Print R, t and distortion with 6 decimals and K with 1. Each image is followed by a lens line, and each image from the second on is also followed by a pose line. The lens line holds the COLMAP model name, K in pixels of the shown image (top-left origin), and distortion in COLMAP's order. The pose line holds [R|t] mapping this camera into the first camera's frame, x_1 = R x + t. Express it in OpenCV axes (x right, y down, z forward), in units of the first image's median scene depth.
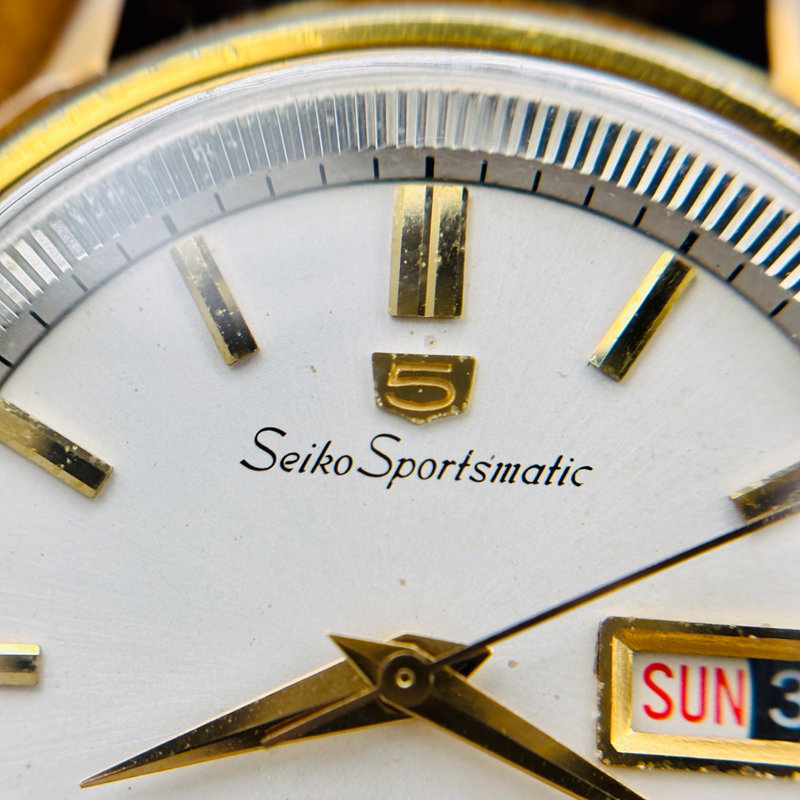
lens RADIAL K [[1875.9, 0, 366.7], [0, 1875.9, 422.3], [0, 0, 1]] dist [0.590883, 0.000000]
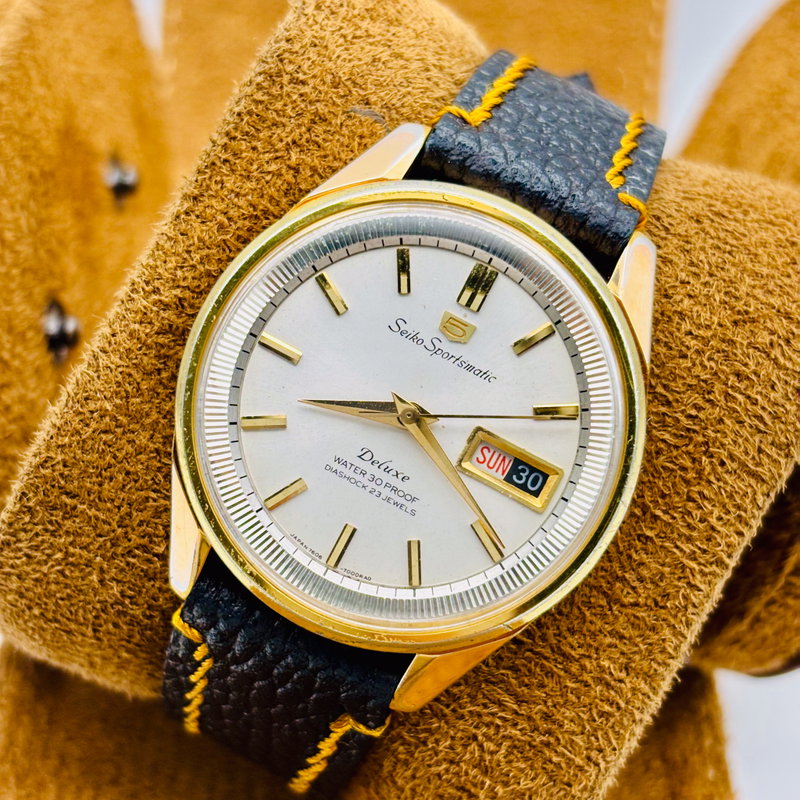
lens RADIAL K [[1875.9, 0, 380.6], [0, 1875.9, 387.6], [0, 0, 1]] dist [0.590883, 0.000000]
pose [[0.903459, 0.426741, 0.040661, -0.155902], [-0.428674, 0.899426, 0.085272, -0.135030], [-0.000183, -0.094470, 0.995528, -1.898342]]
